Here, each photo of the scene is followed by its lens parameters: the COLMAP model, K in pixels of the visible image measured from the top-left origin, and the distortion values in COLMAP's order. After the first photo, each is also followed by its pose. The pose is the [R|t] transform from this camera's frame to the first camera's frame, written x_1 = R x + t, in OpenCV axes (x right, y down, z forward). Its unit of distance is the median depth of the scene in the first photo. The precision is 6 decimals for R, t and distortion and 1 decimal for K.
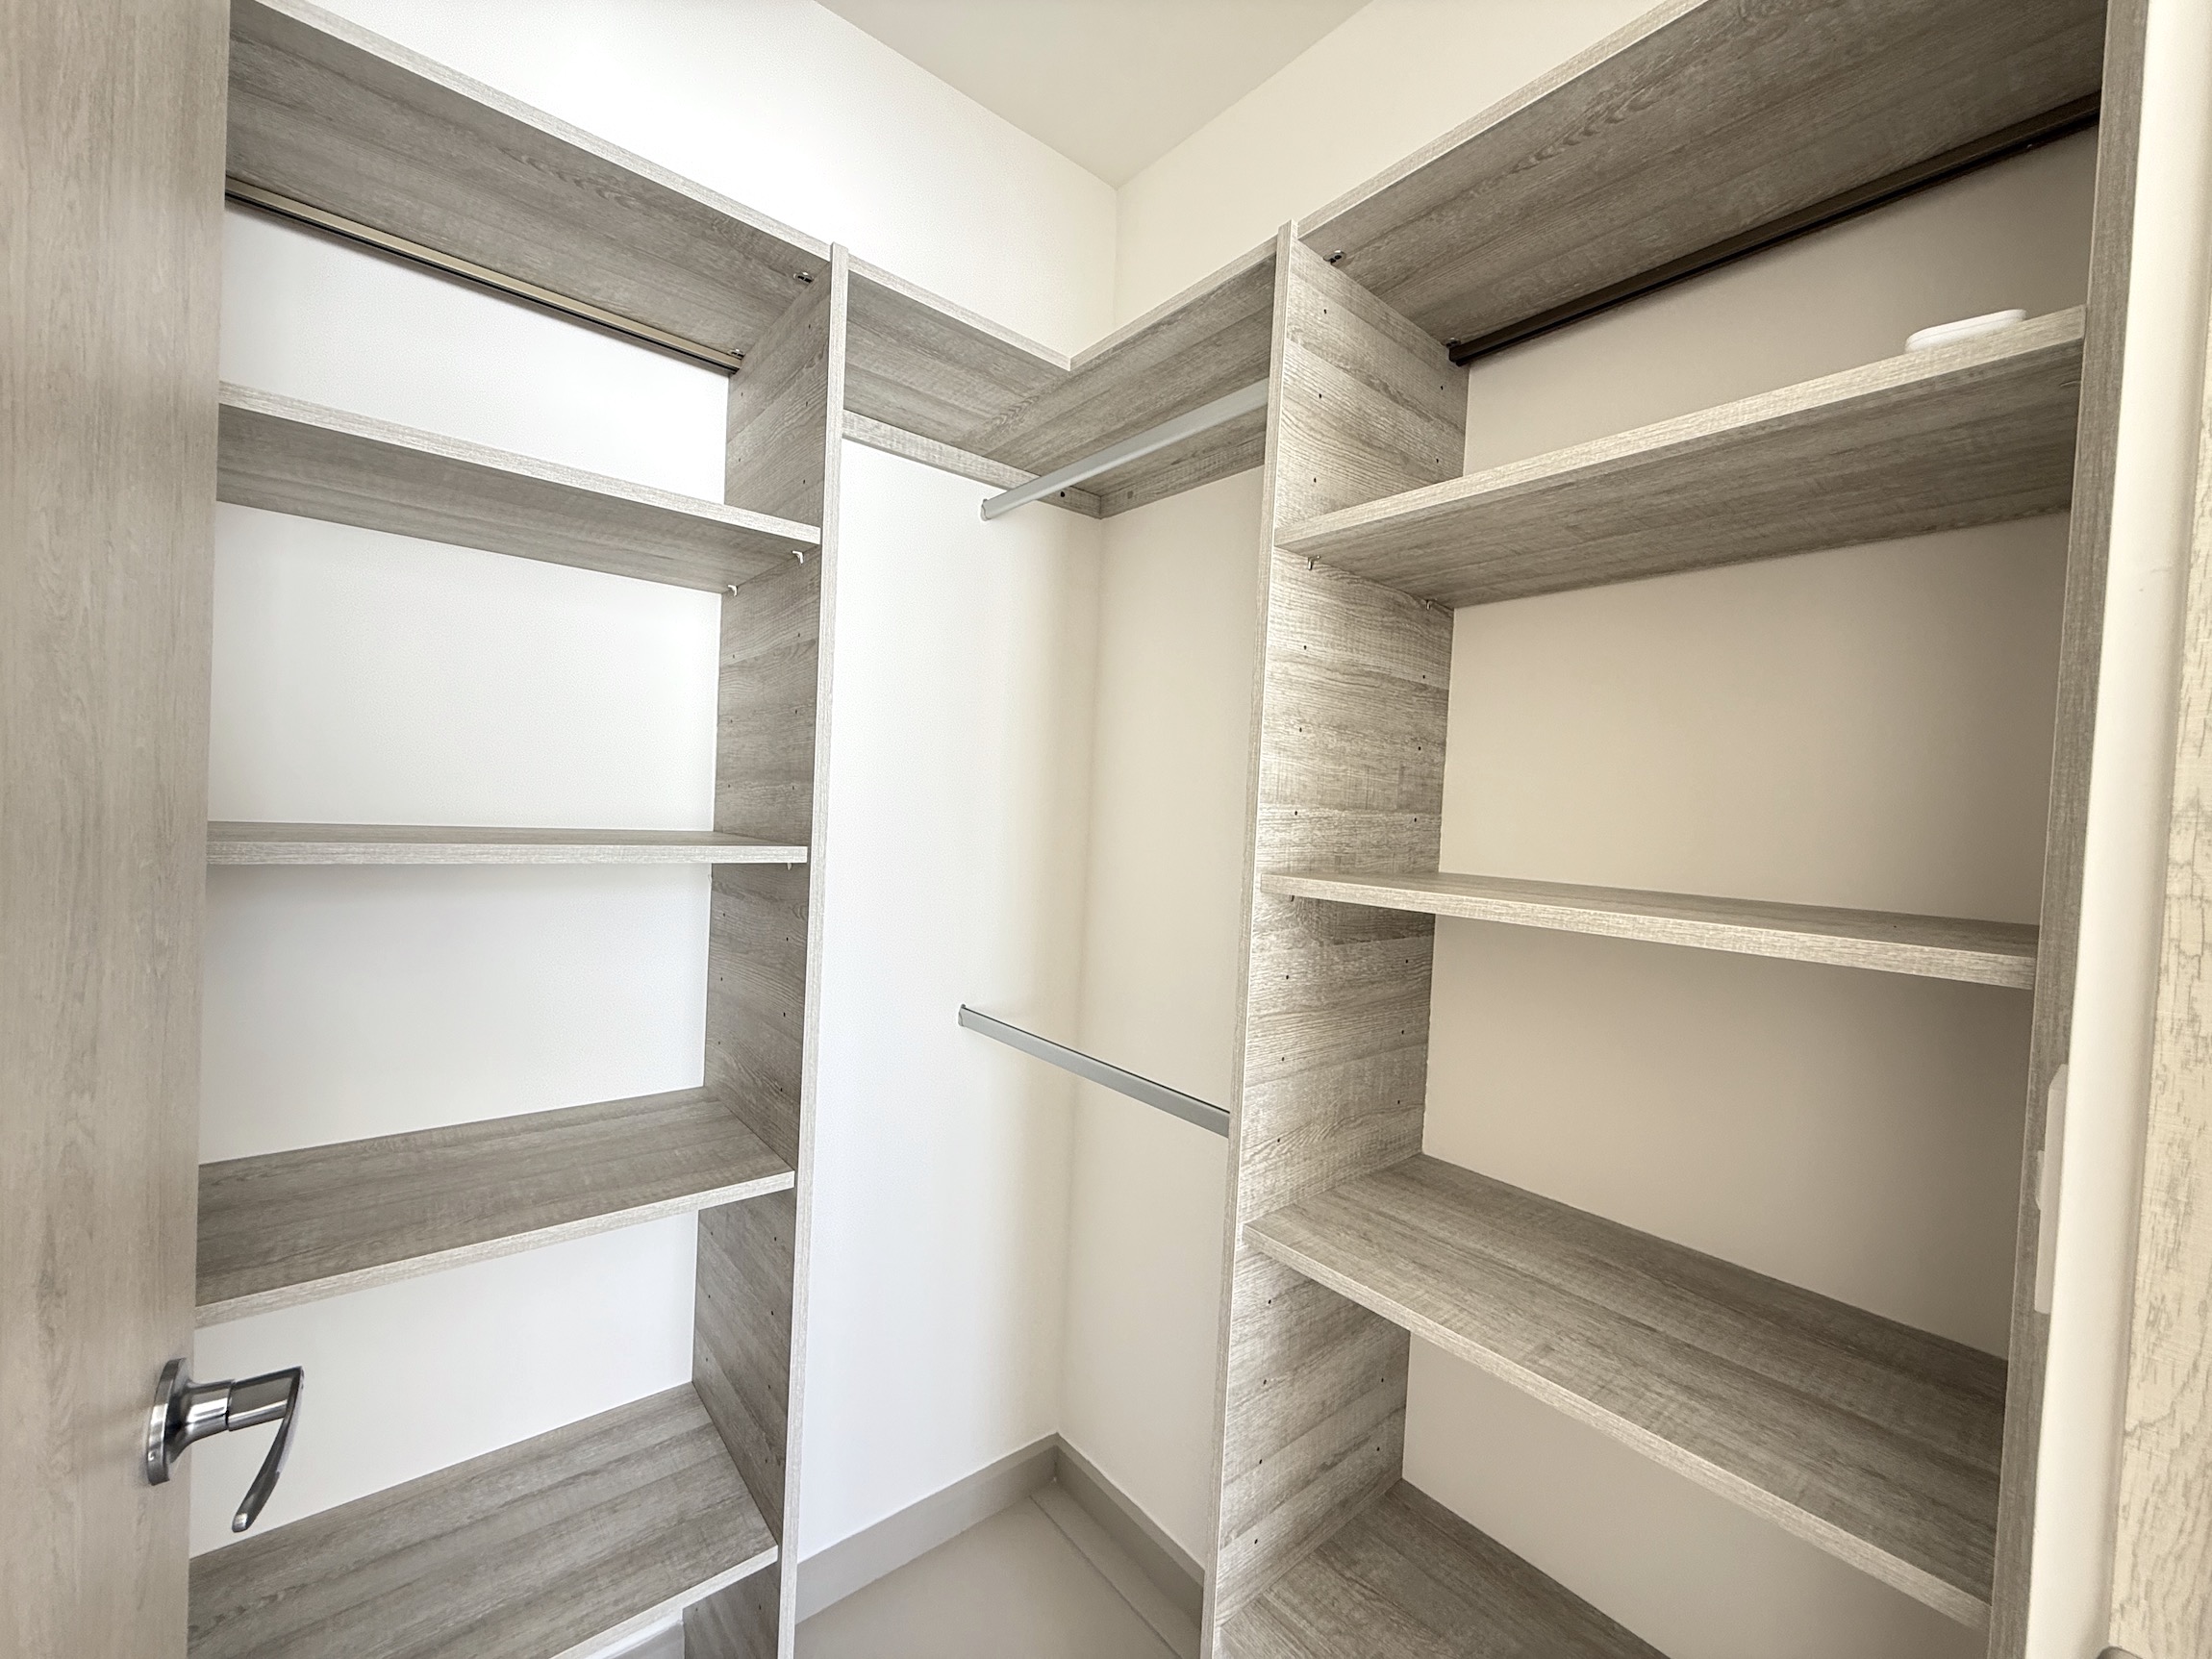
lens RADIAL K [[884.0, 0, 1119.3], [0, 884.0, 827.4], [0, 0, 1]] dist [-0.002045, 0.000316]
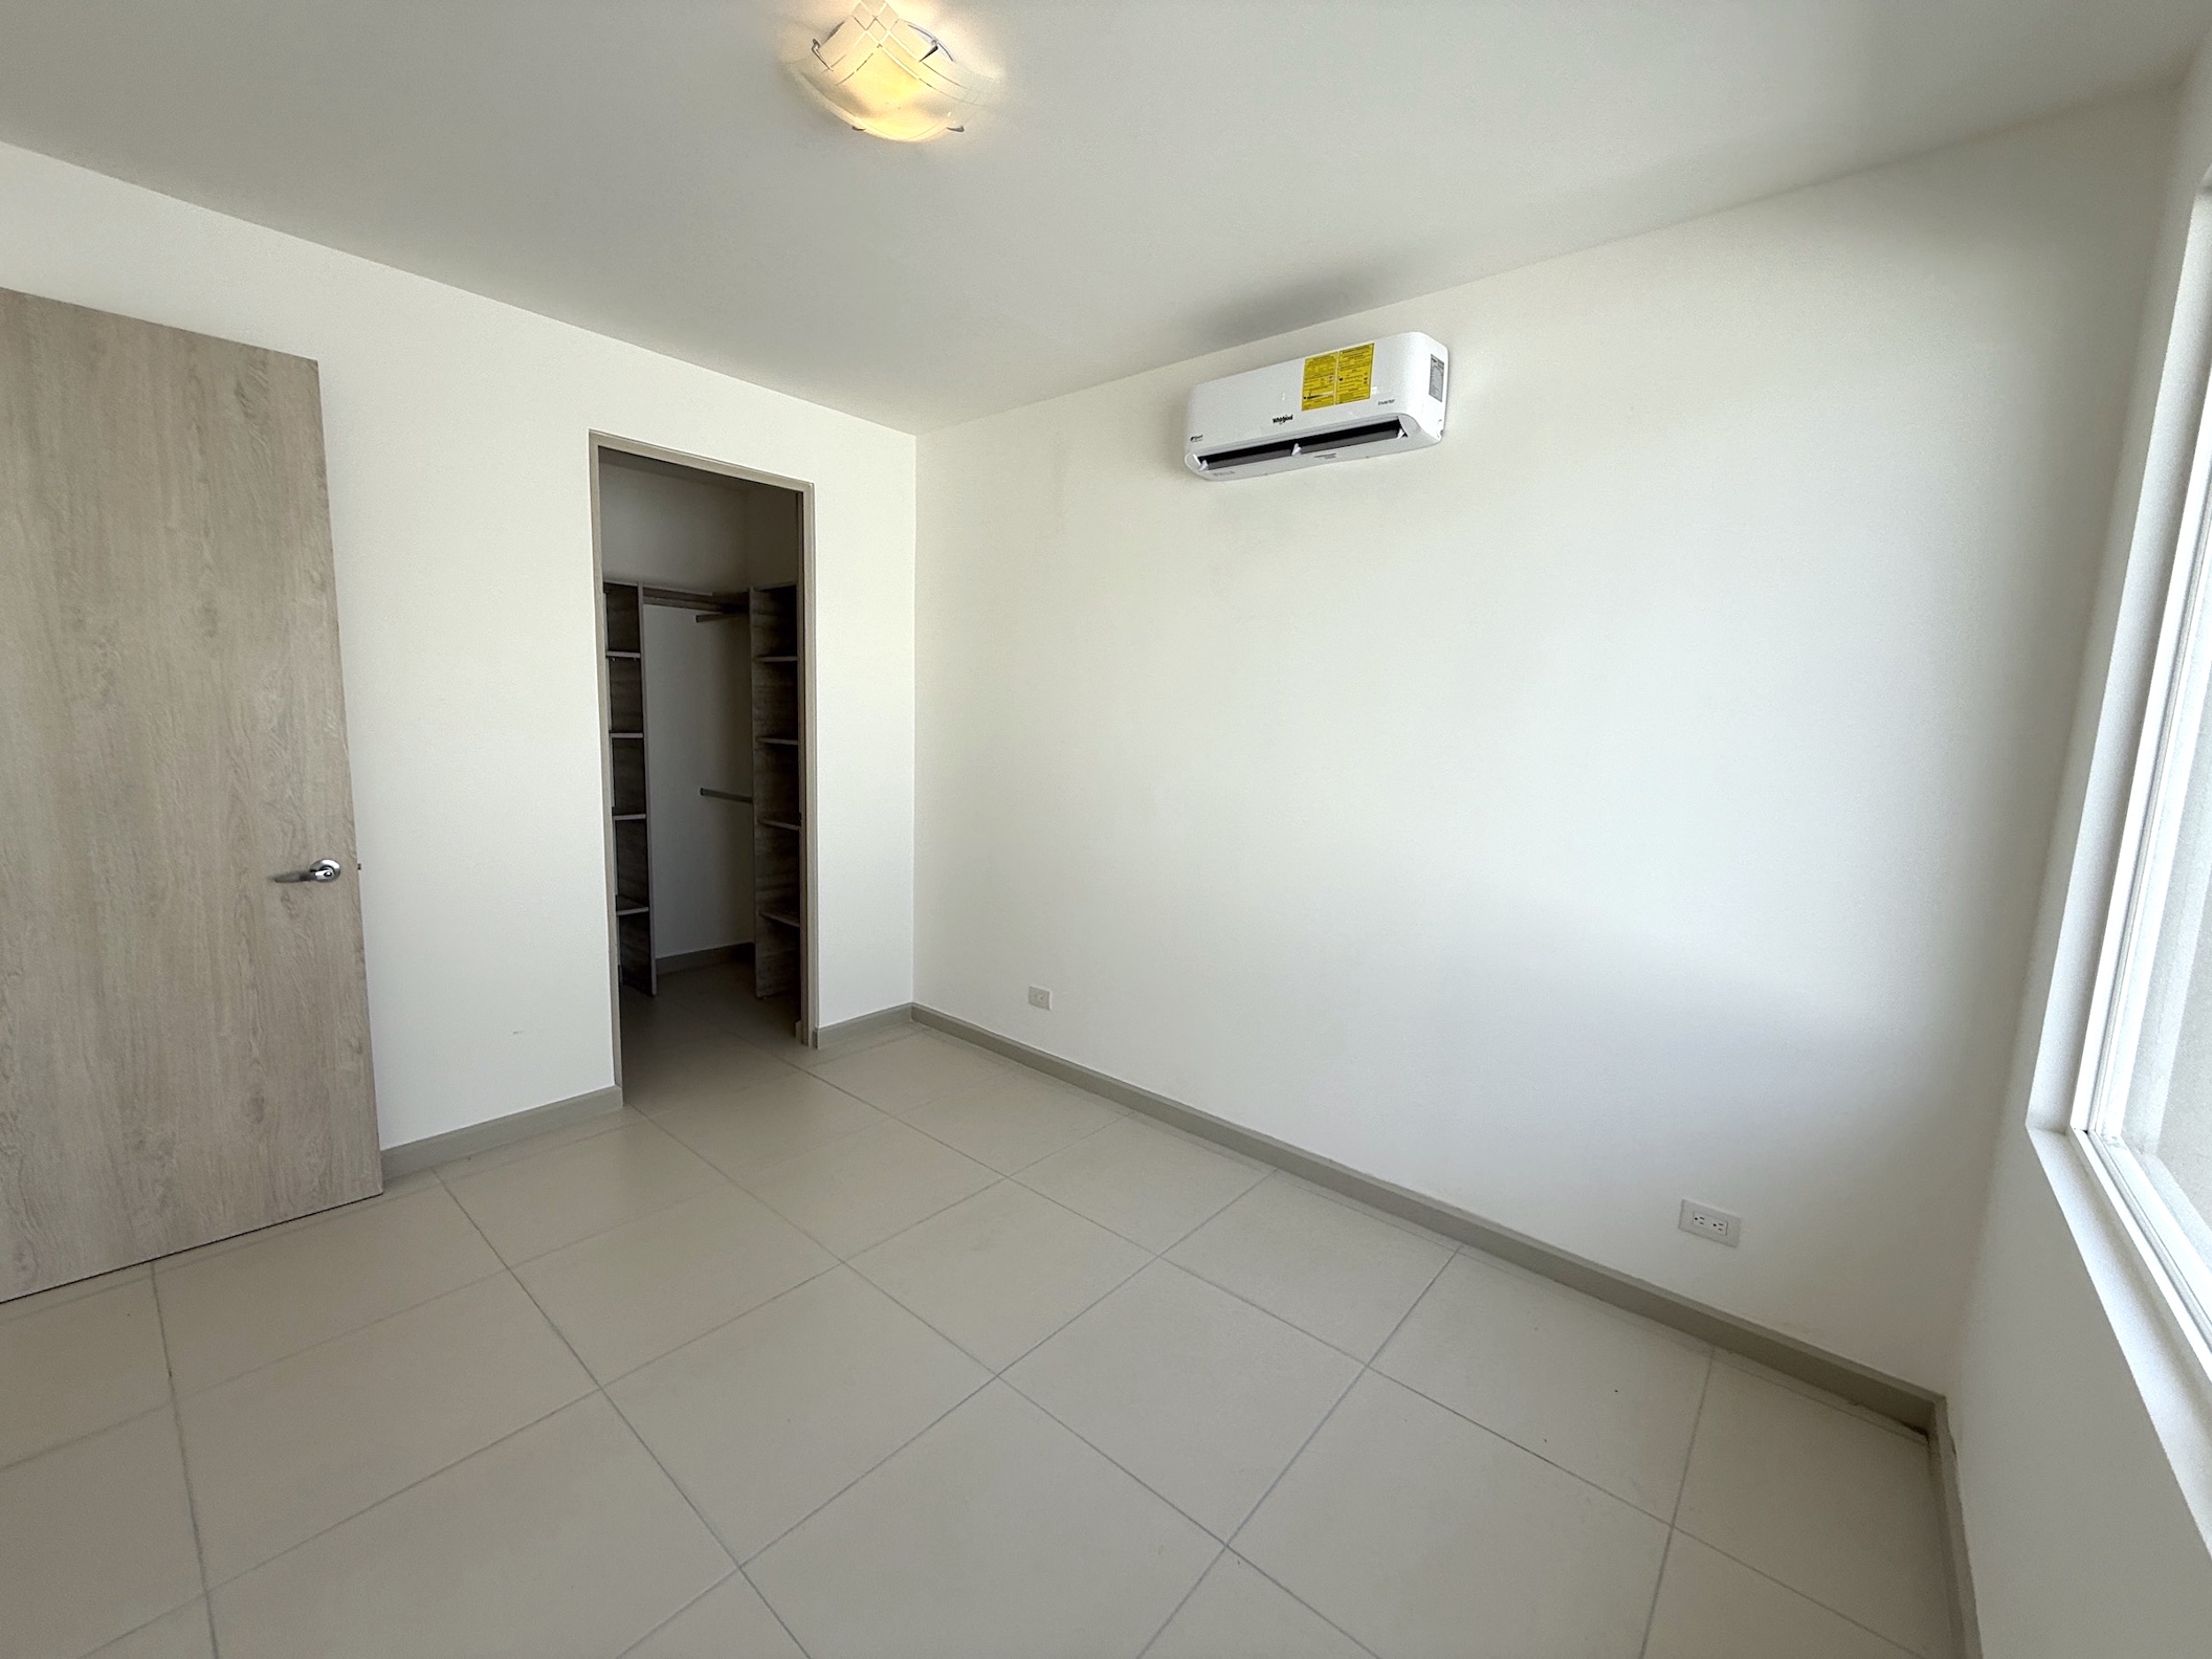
lens RADIAL K [[884.0, 0, 1094.6], [0, 884.0, 837.4], [0, 0, 1]] dist [-0.002045, 0.000316]
pose [[0.989213, -0.033455, 0.142611, 1.094525], [0.016135, 0.992531, 0.120918, 0.039691], [-0.145591, -0.117313, 0.982365, -3.313549]]
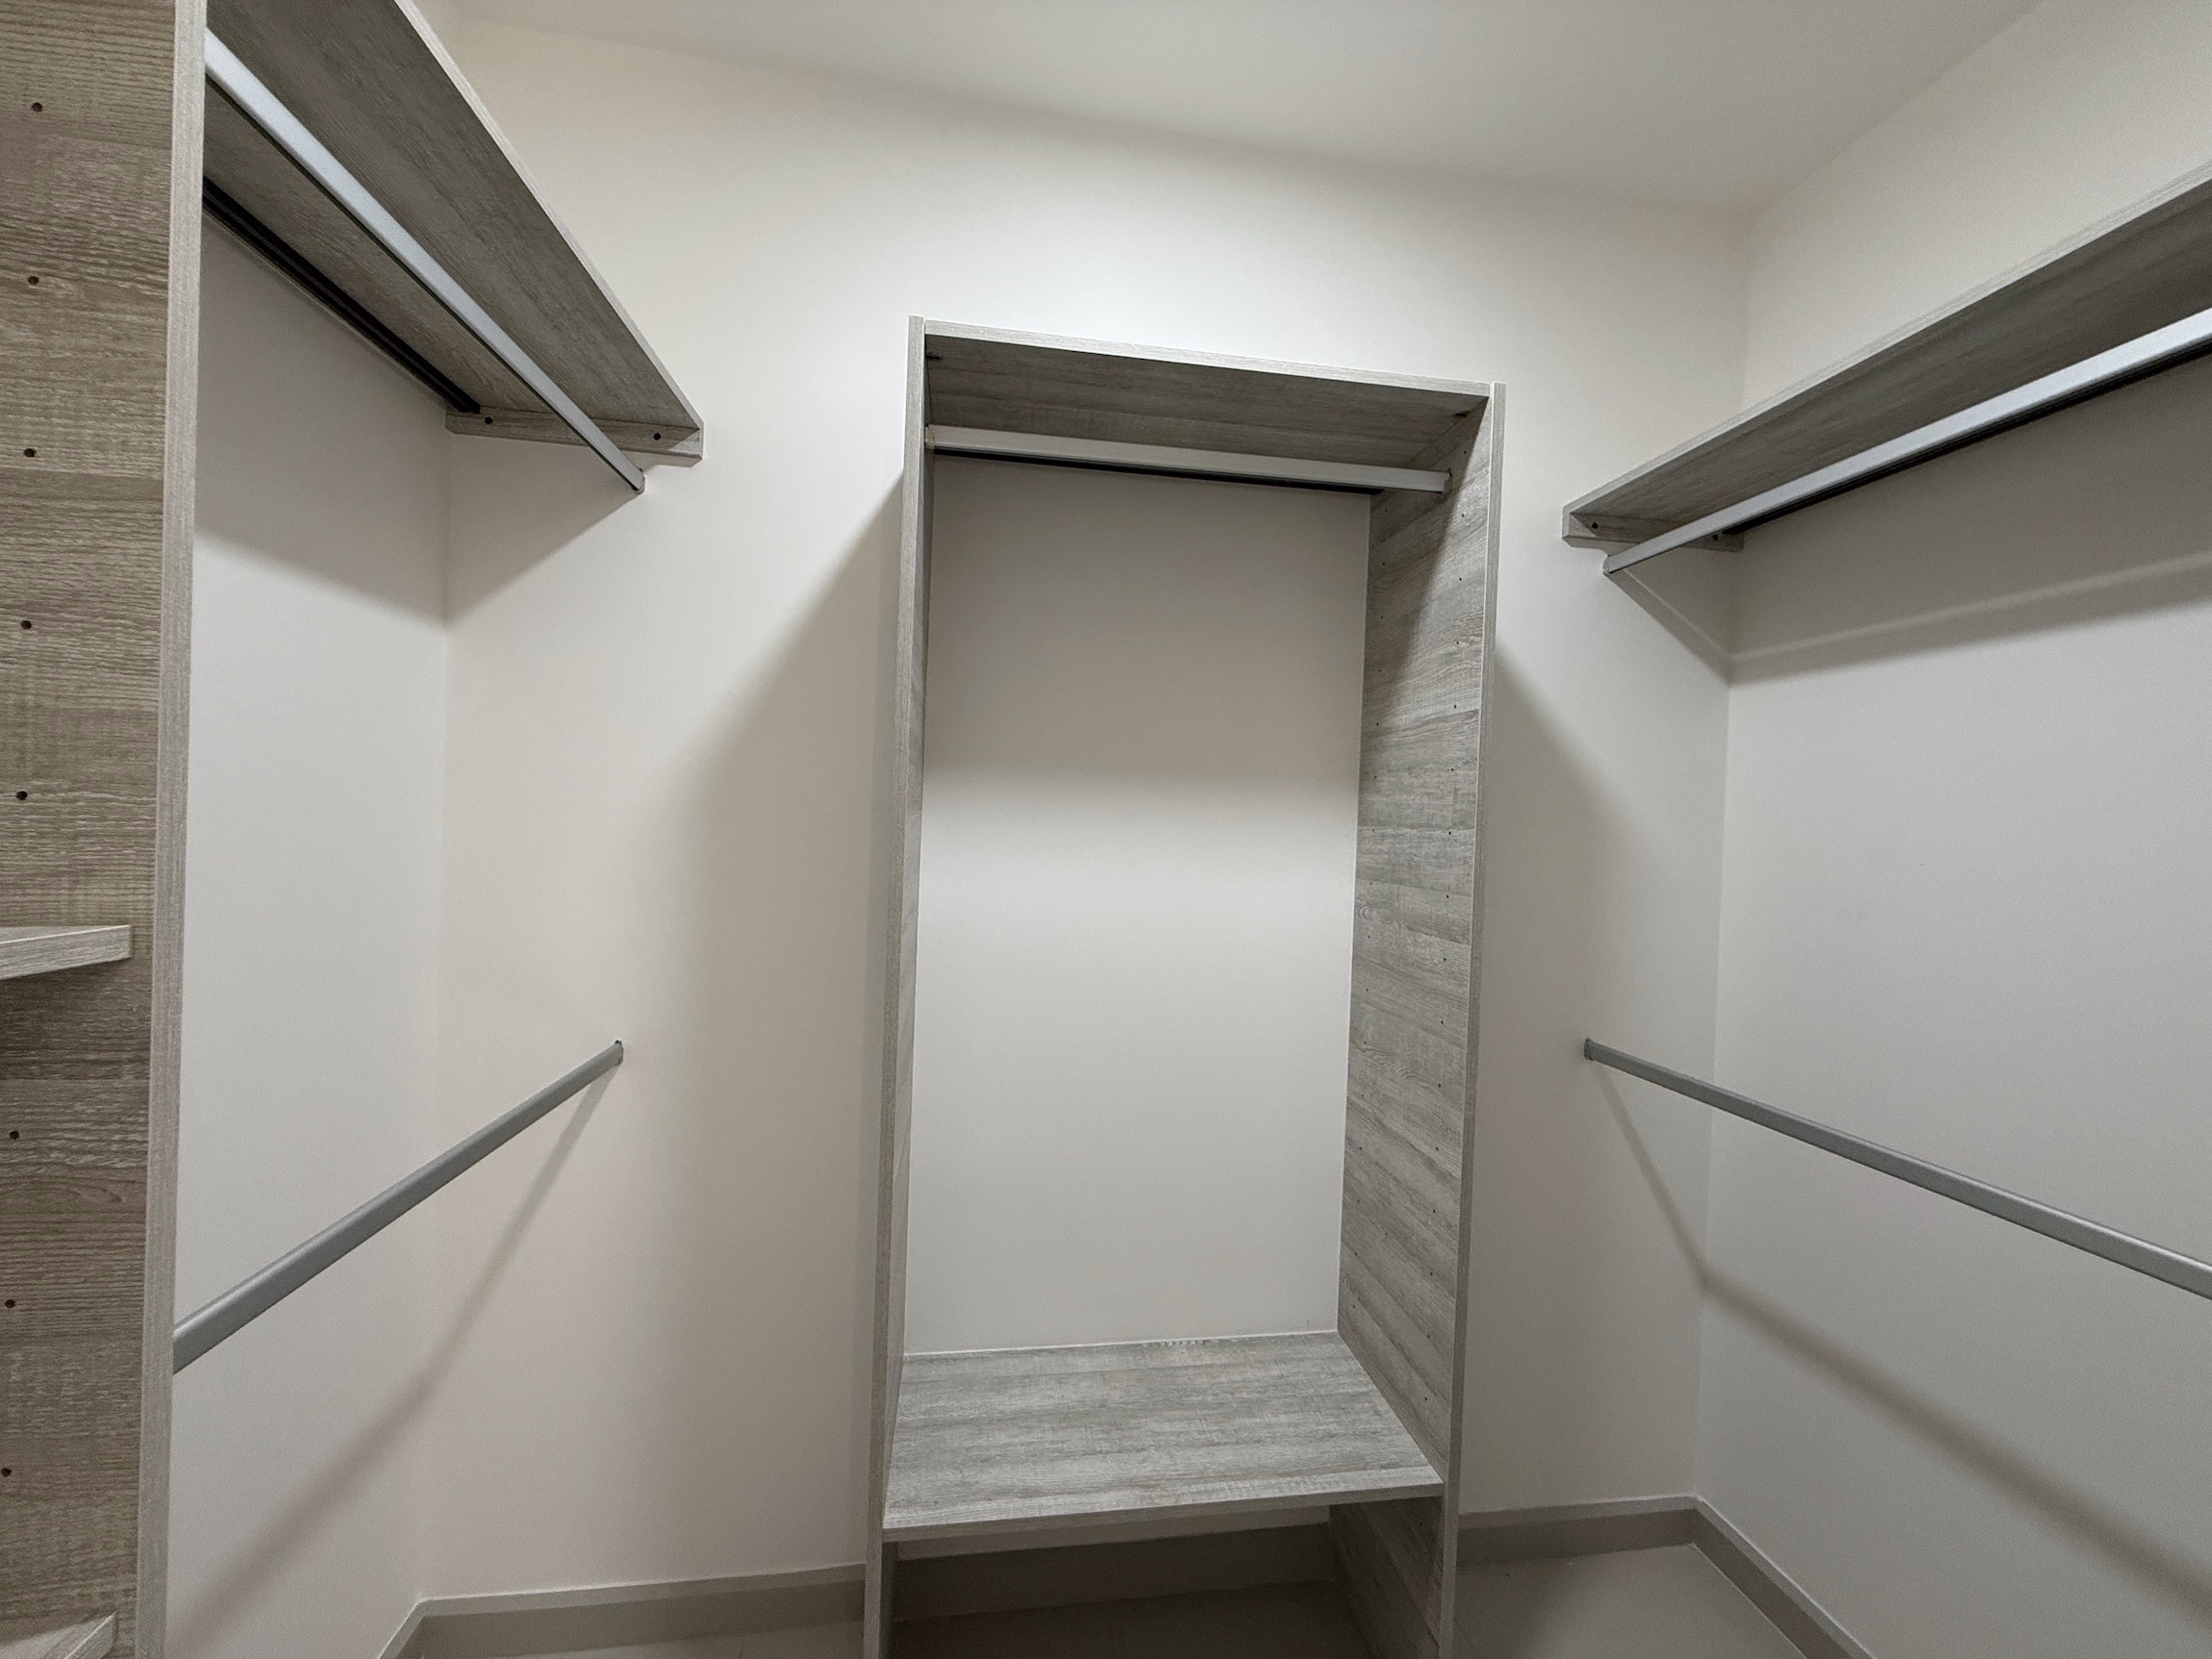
lens RADIAL K [[884.0, 0, 1103.7], [0, 884.0, 835.3], [0, 0, 1]] dist [-0.002045, 0.000316]
pose [[0.839366, -0.039624, -0.542120, 0.521736], [0.018897, 0.998864, -0.043749, 0.031537], [0.543238, 0.026477, 0.839161, -0.219064]]
